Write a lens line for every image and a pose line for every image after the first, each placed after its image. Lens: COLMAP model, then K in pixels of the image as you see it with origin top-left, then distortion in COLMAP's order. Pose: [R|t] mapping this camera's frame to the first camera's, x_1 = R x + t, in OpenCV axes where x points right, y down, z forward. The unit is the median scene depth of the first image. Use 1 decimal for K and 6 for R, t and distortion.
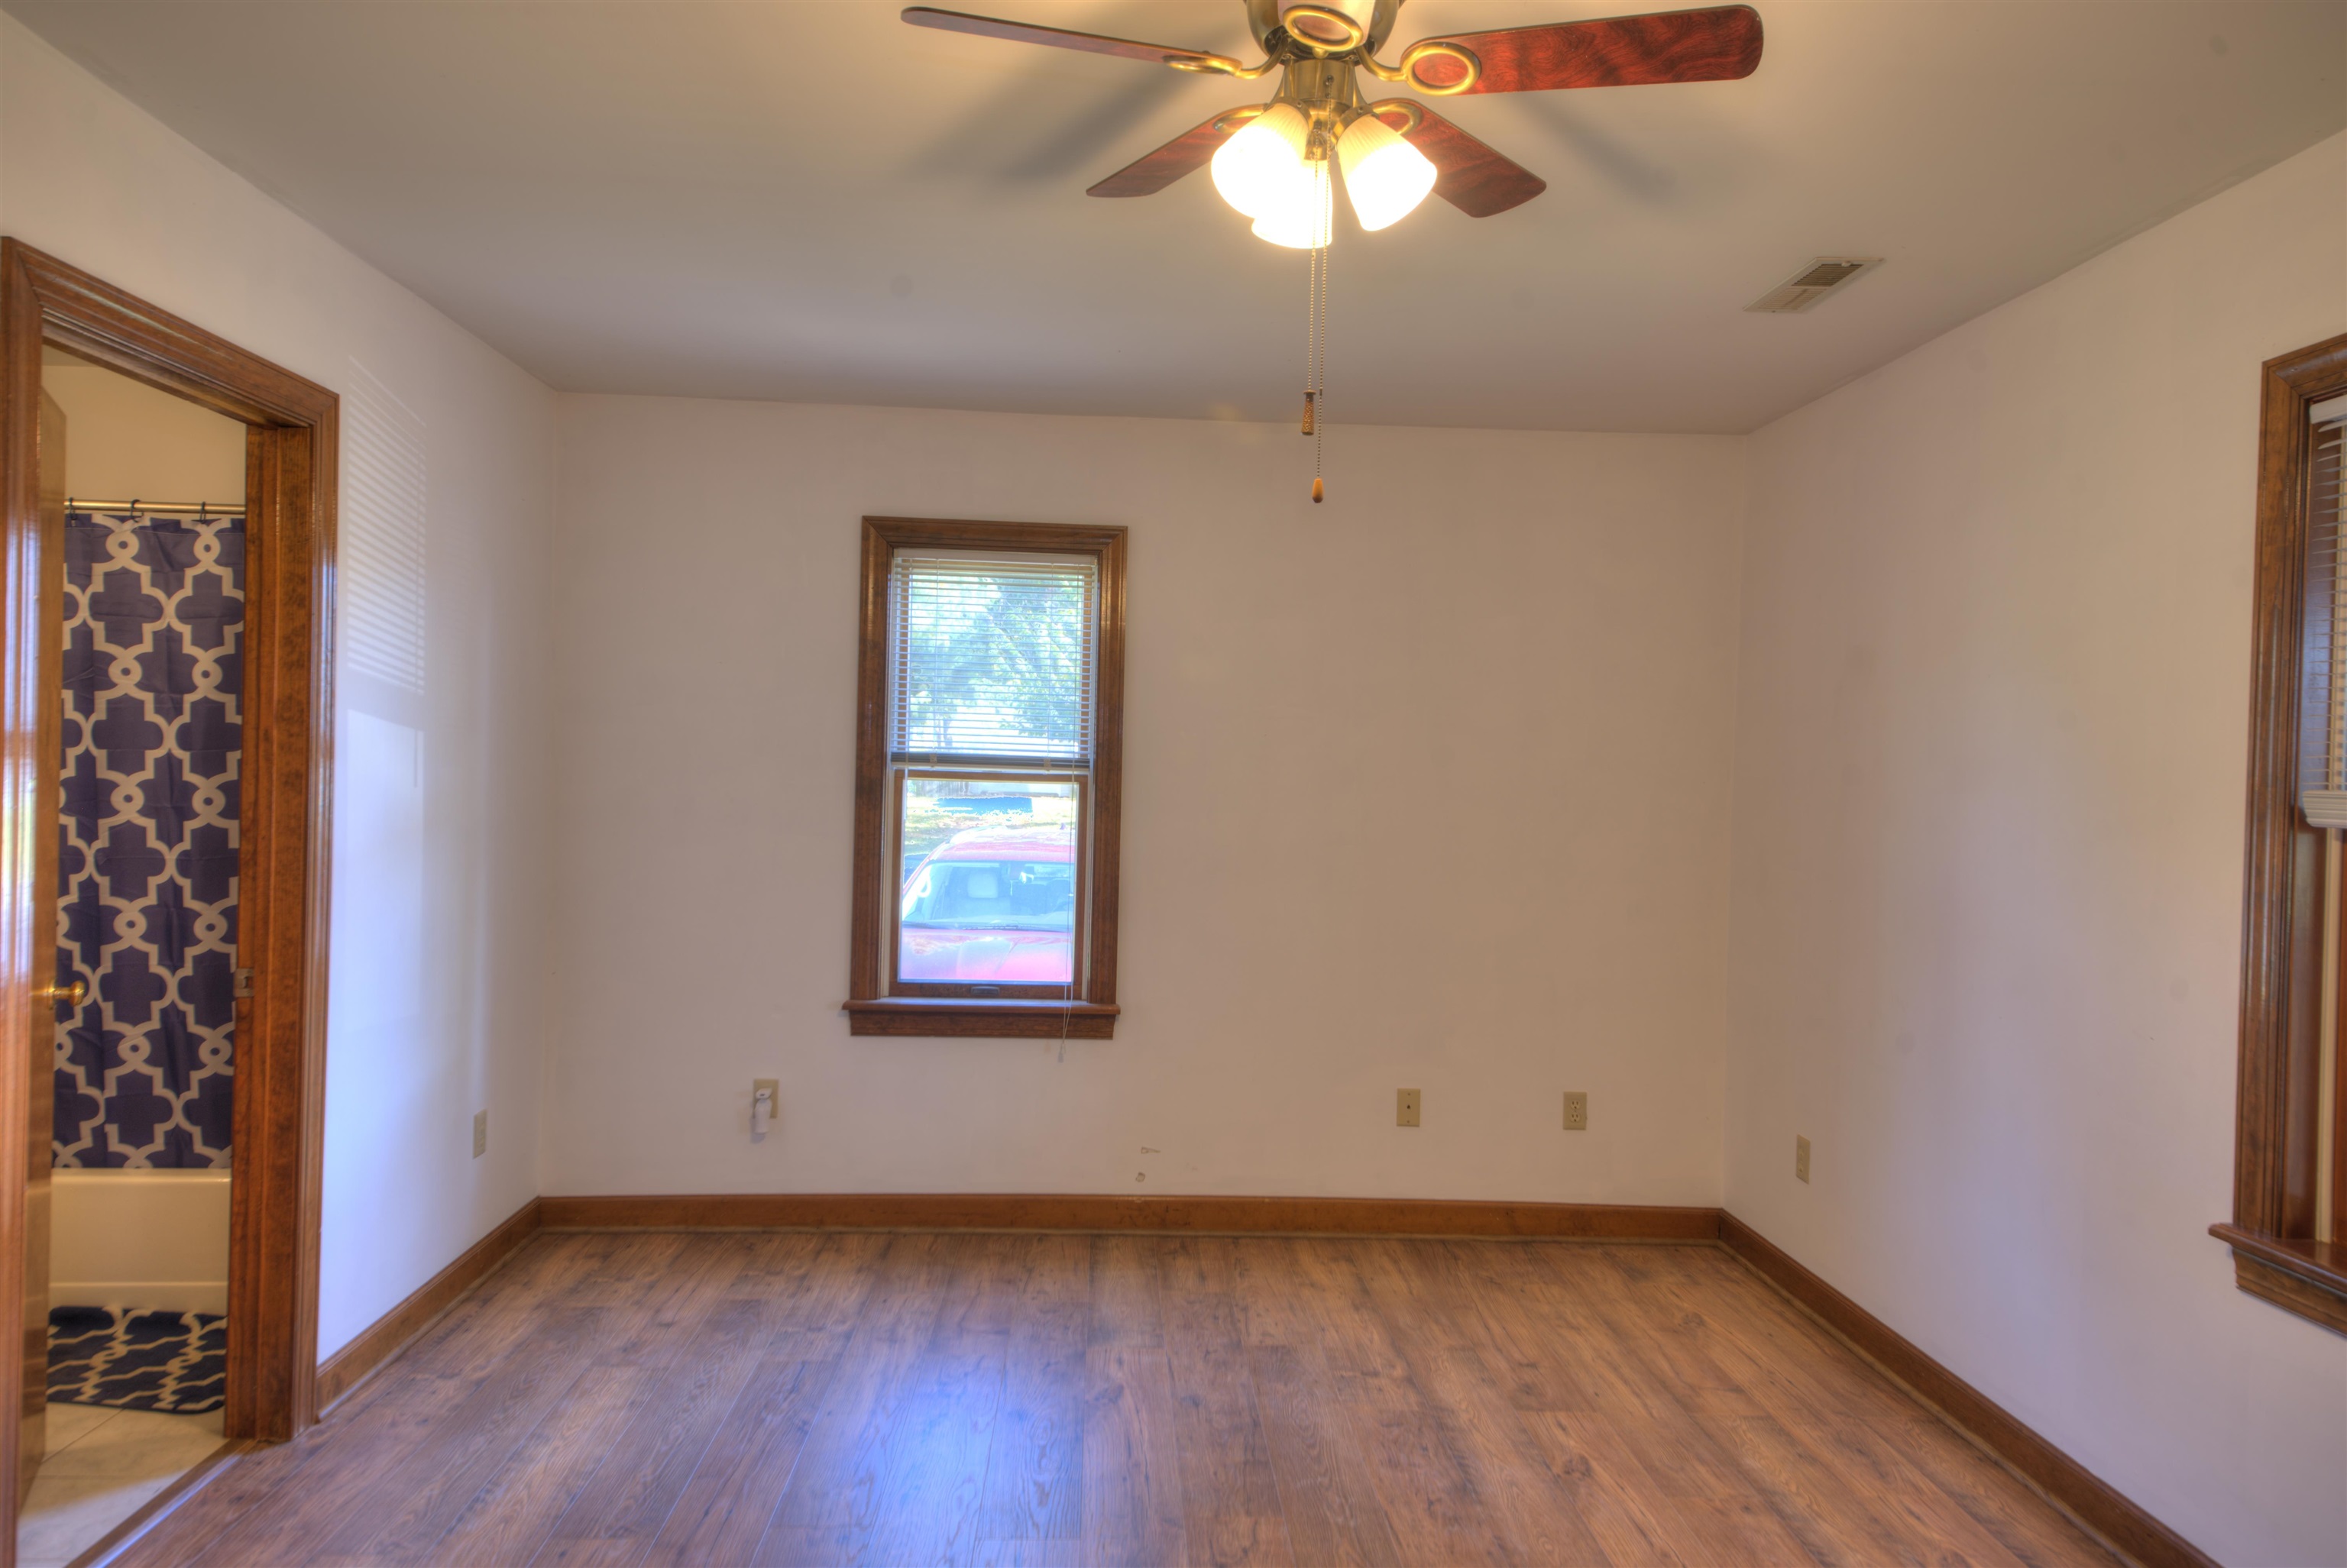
lens RADIAL K [[1493.6, 0, 1168.2], [0, 1493.6, 778.2], [0, 0, 1]] dist [0.080464, -0.055406]
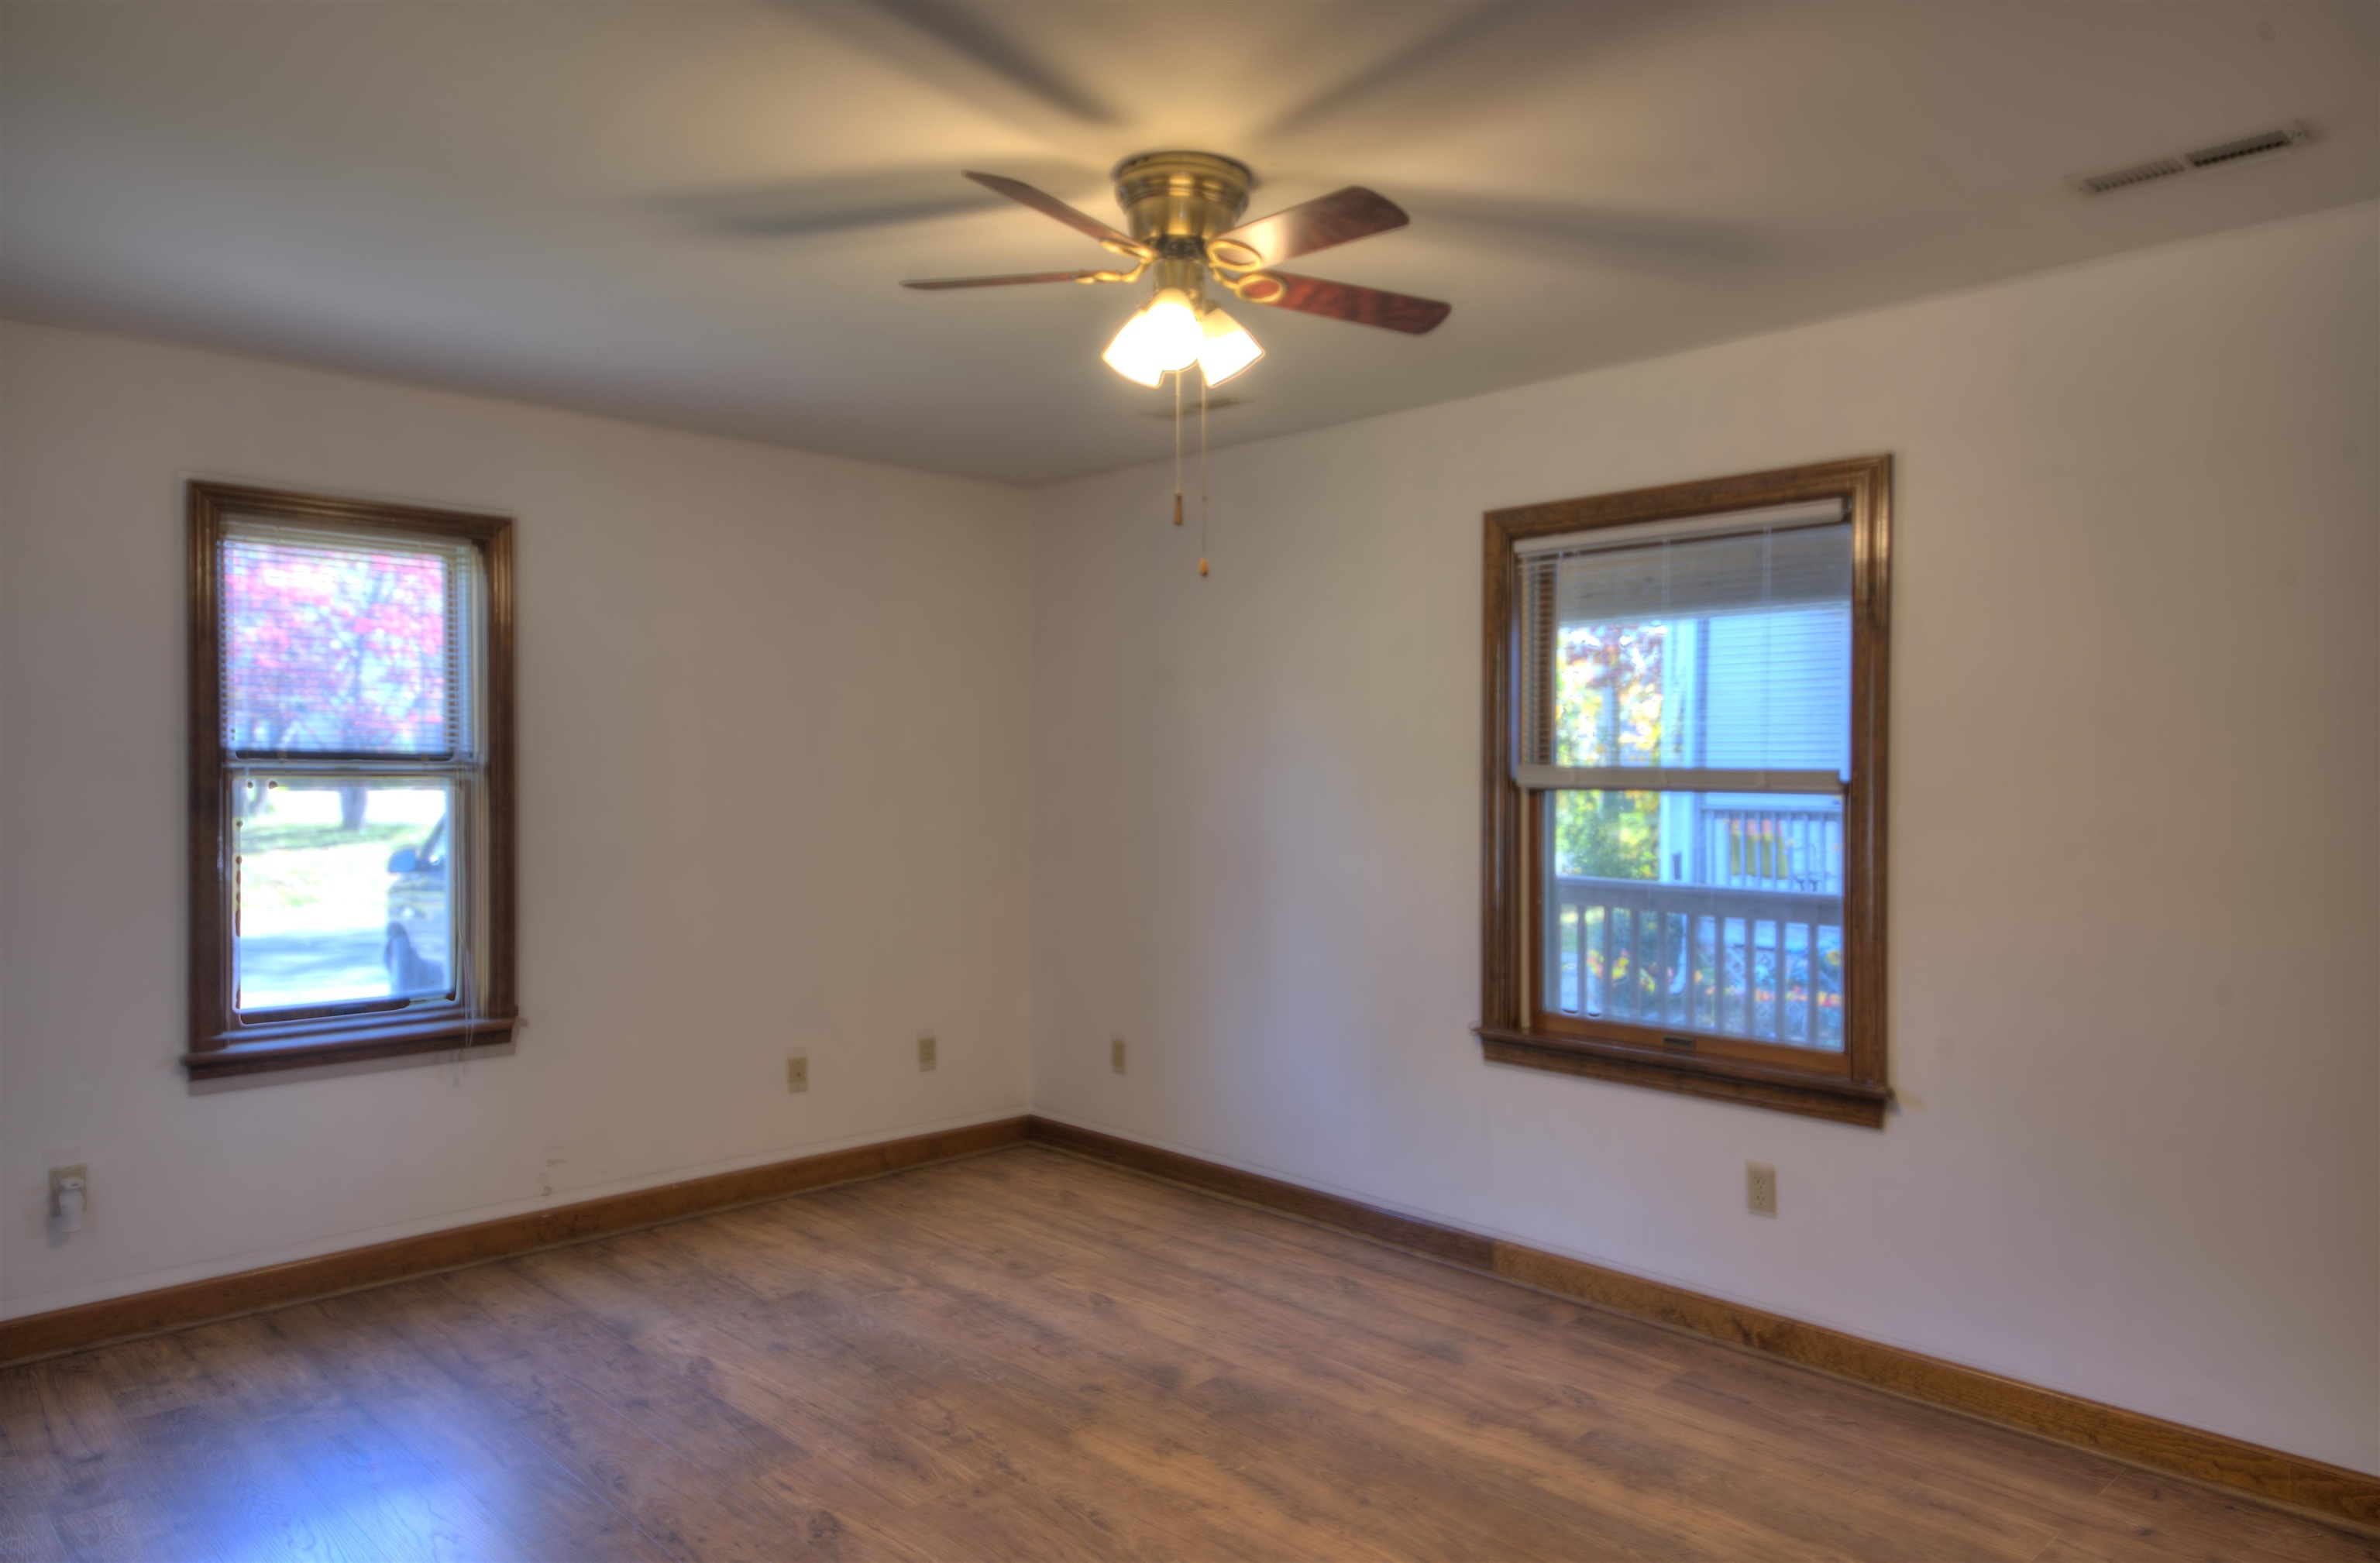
lens RADIAL K [[1523.0, 0, 1190.0], [0, 1523.0, 781.5], [0, 0, 1]] dist [0.062464, -0.034084]
pose [[0.754632, -0.030567, 0.655435, -0.439438], [0.023618, 0.999532, 0.019421, -0.010732], [-0.655723, 0.000824, 0.755002, -0.033349]]
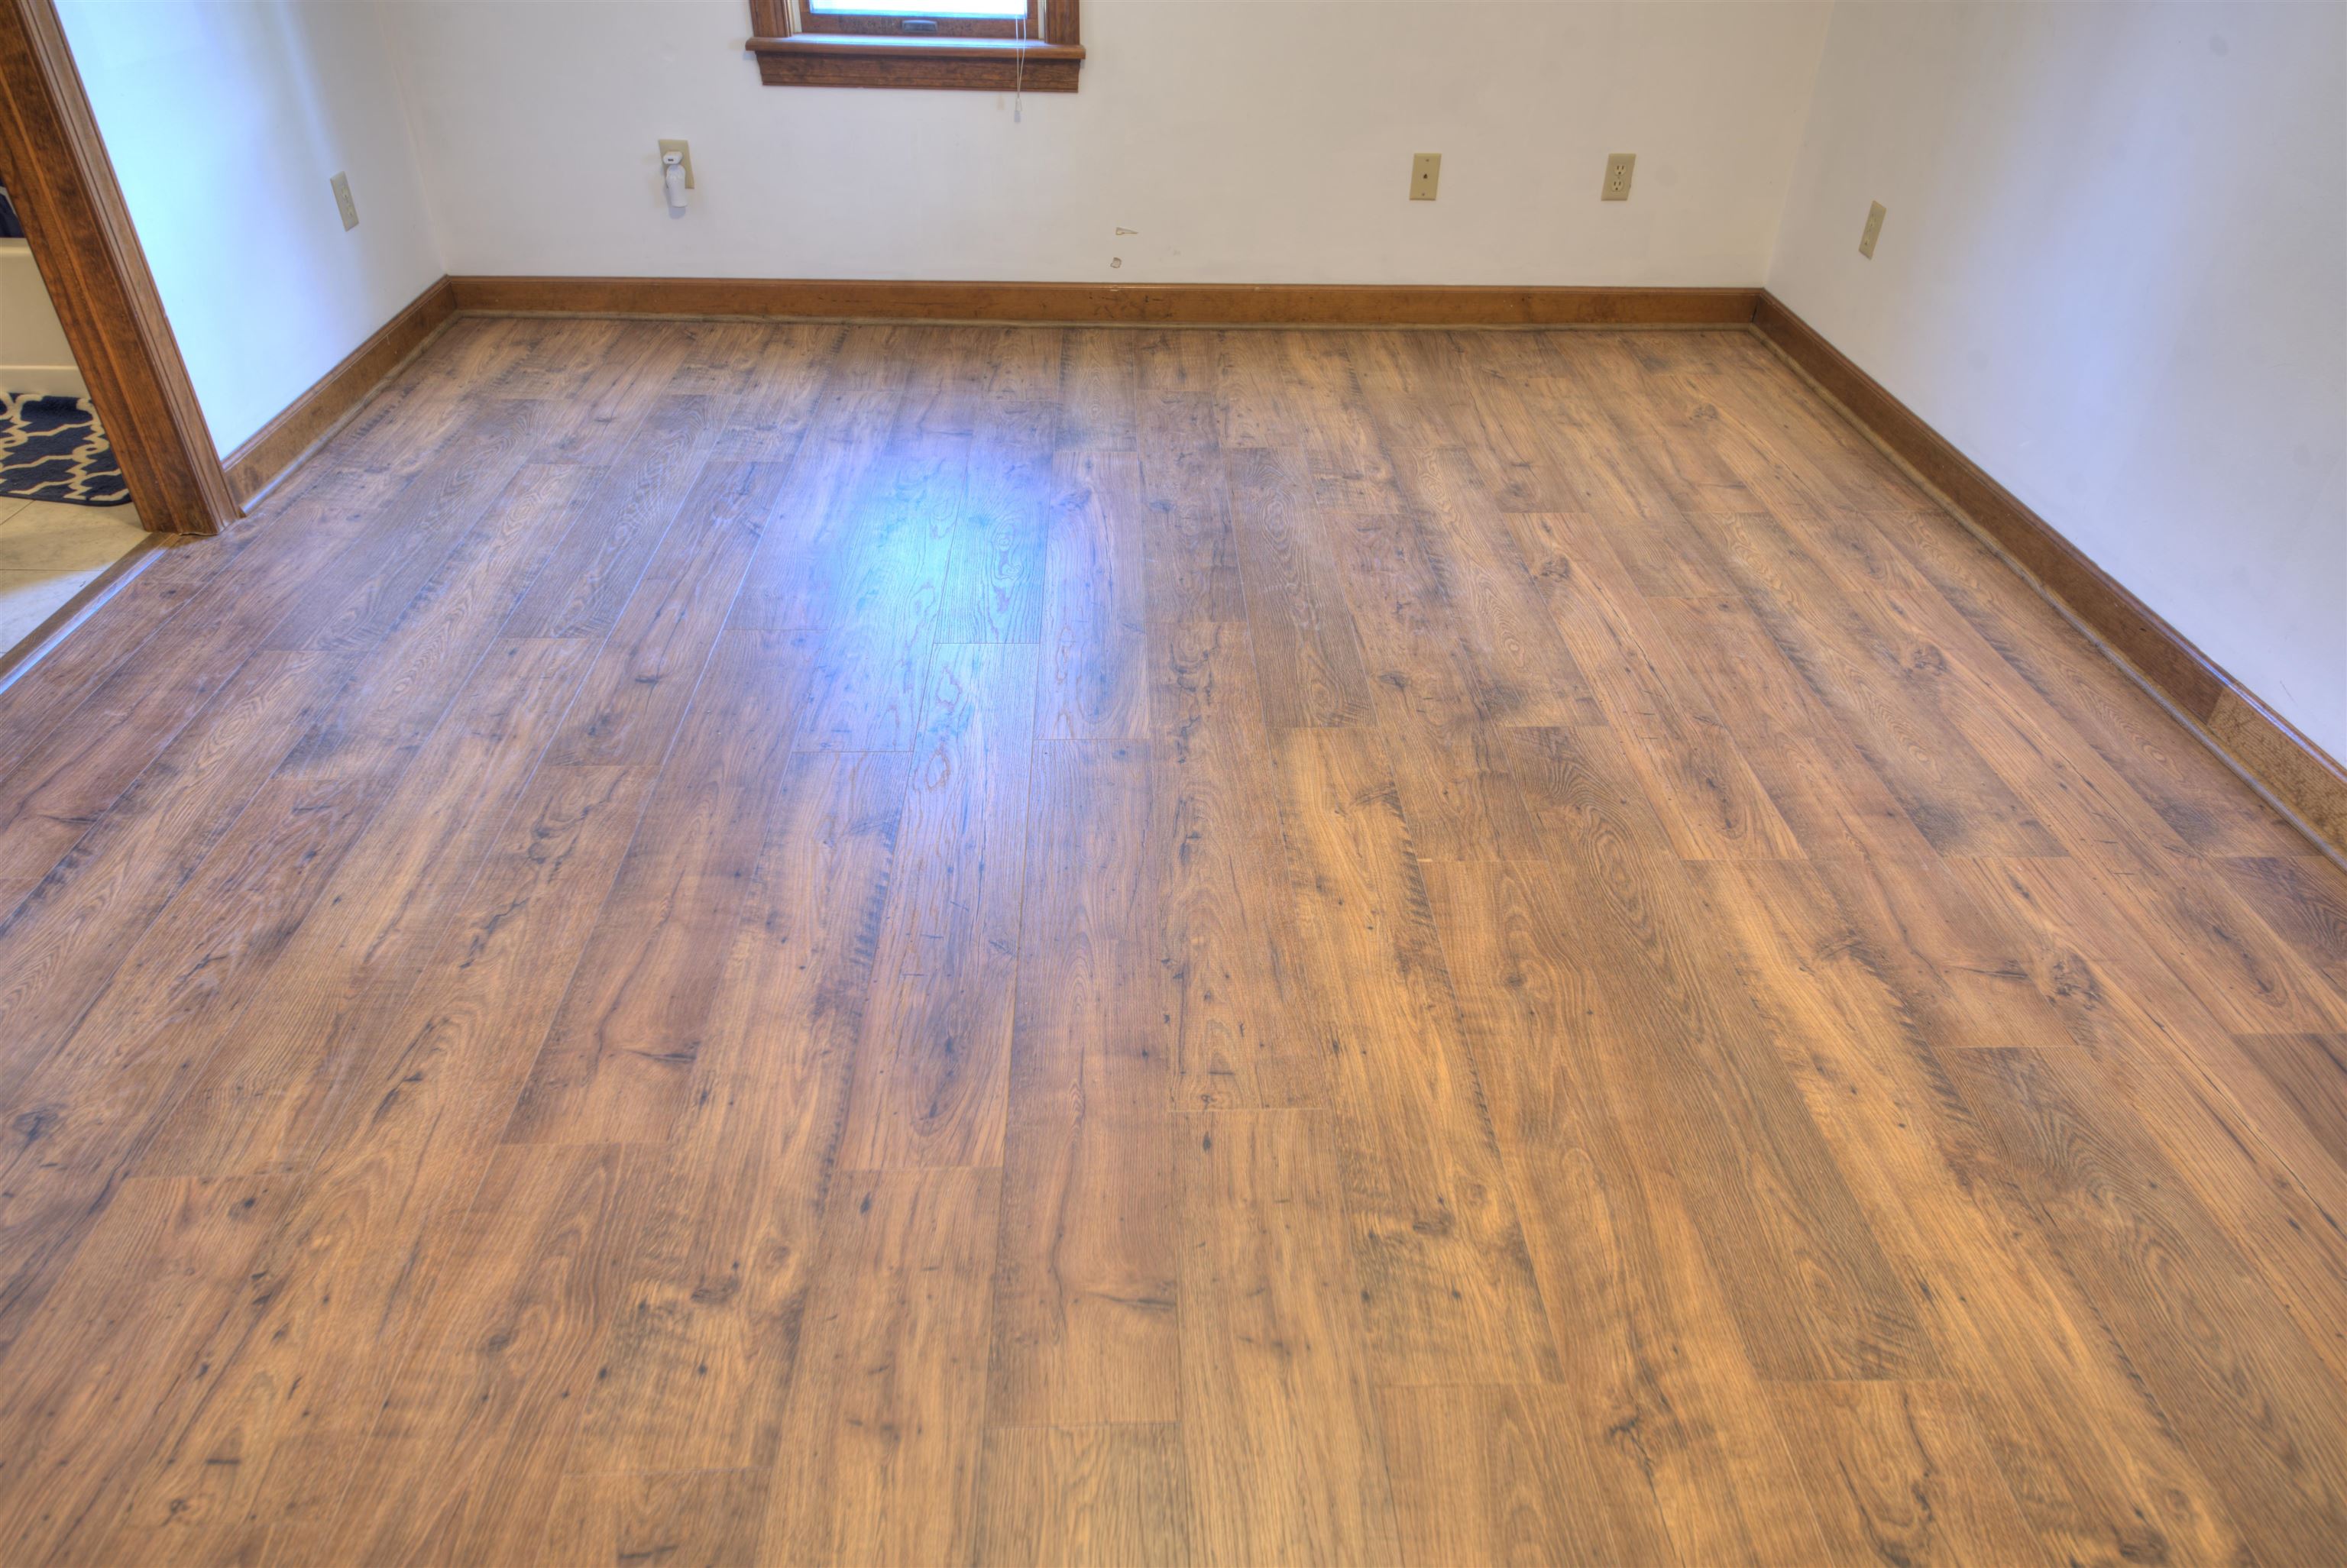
lens RADIAL K [[1493.6, 0, 1168.2], [0, 1493.6, 778.2], [0, 0, 1]] dist [0.080464, -0.055406]
pose [[0.999955, 0.001106, -0.009434, 0.026385], [0.004384, 0.827348, 0.561672, 0.020792], [0.008426, -0.561688, 0.827306, 0.110814]]
